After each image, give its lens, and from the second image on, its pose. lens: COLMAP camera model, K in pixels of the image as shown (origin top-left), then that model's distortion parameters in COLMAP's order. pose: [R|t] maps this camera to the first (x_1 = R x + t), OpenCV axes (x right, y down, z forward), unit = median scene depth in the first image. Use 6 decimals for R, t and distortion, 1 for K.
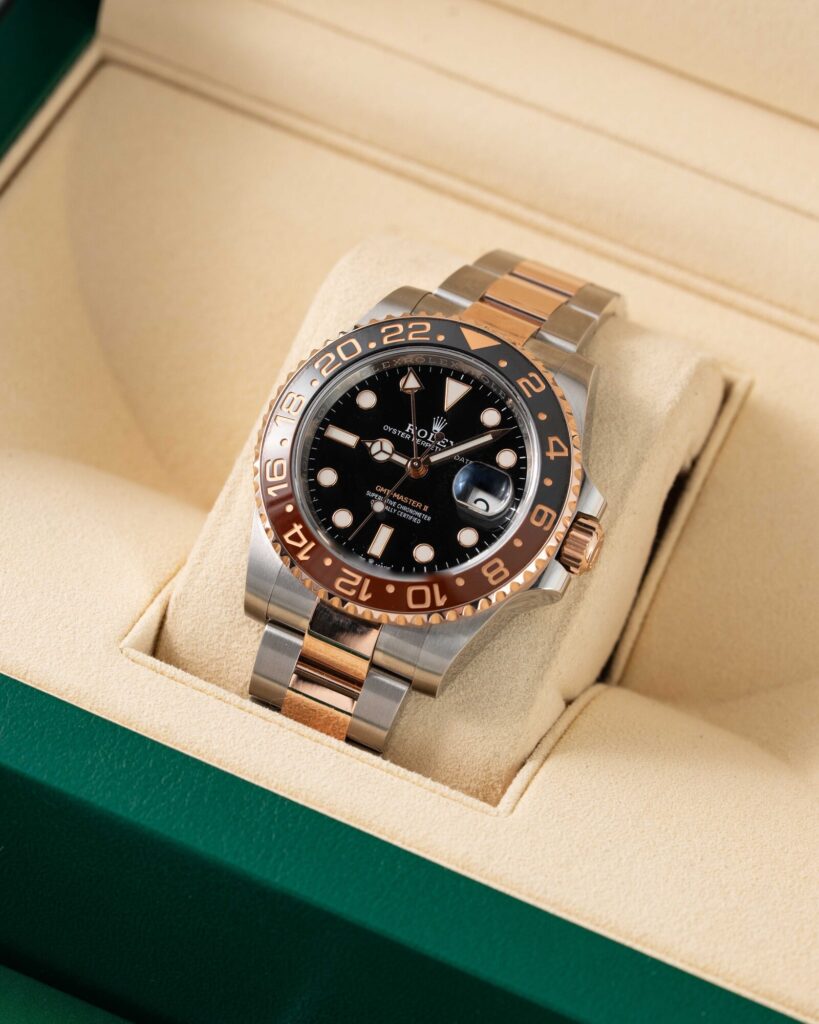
lens RADIAL K [[4932.8, 0, 407.9], [0, 4932.8, 512.4], [0, 0, 1]] dist [-0.008248, 0.000000]
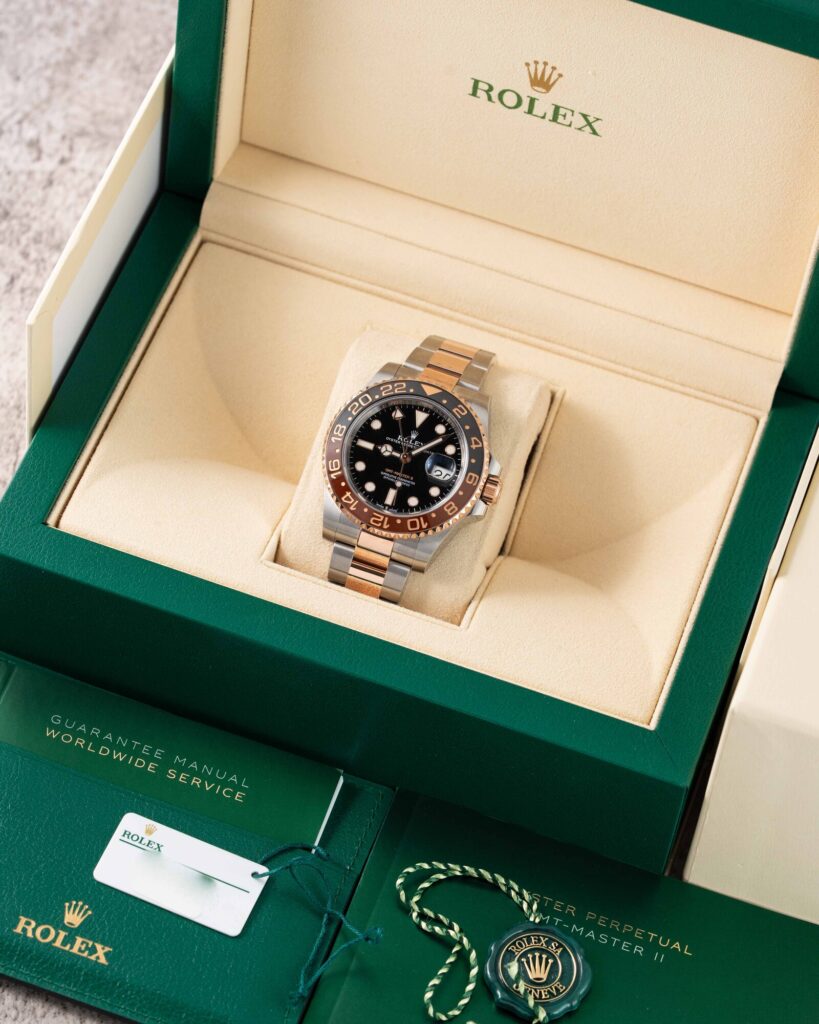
lens RADIAL K [[4932.8, 0, 410.0], [0, 4932.8, 511.9], [0, 0, 1]] dist [-0.008248, 0.000000]
pose [[0.994197, -0.080666, 0.071177, -0.136178], [0.076302, 0.995153, 0.062039, -0.107990], [-0.075836, -0.056248, 0.995533, -0.947292]]
